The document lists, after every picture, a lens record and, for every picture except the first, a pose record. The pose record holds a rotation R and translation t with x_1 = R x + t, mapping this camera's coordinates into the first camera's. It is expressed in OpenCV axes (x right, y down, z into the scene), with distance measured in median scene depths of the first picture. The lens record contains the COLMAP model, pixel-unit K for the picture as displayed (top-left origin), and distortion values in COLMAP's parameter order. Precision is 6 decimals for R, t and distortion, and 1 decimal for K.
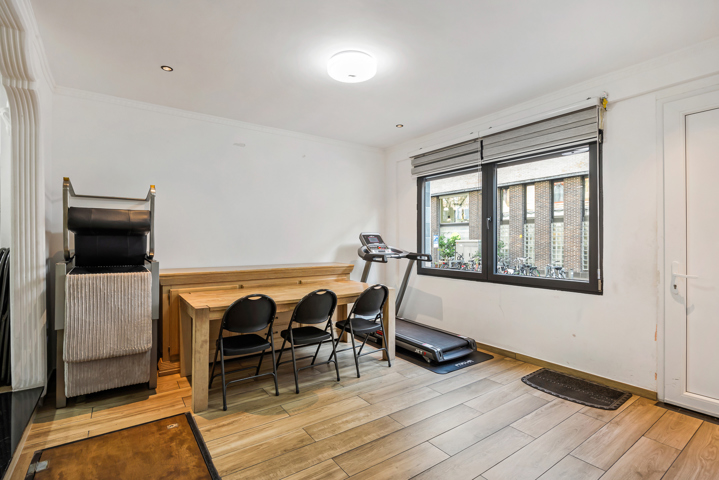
lens RADIAL K [[339.9, 0, 361.8], [0, 339.9, 241.5], [0, 0, 1]] dist [-0.003270, -0.000664]
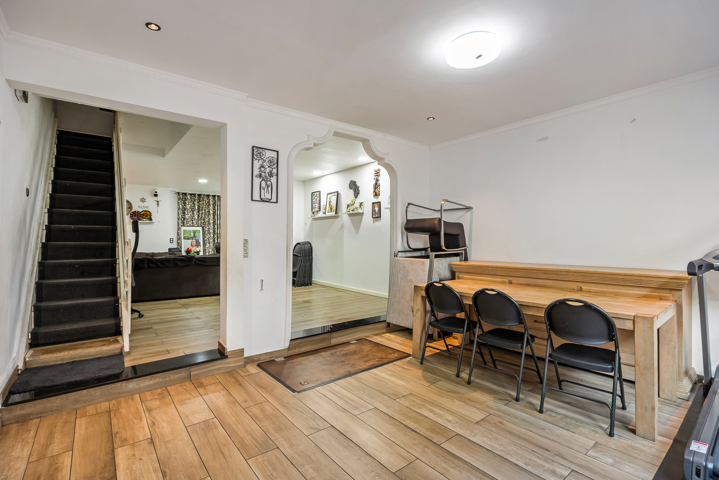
lens RADIAL K [[339.9, 0, 361.8], [0, 339.9, 241.5], [0, 0, 1]] dist [-0.003270, -0.000664]
pose [[0.060391, -0.000079, -0.998175, 0.836536], [-0.000548, 1.000000, -0.000113, 0.011637], [0.998175, 0.000553, 0.060391, 0.618650]]
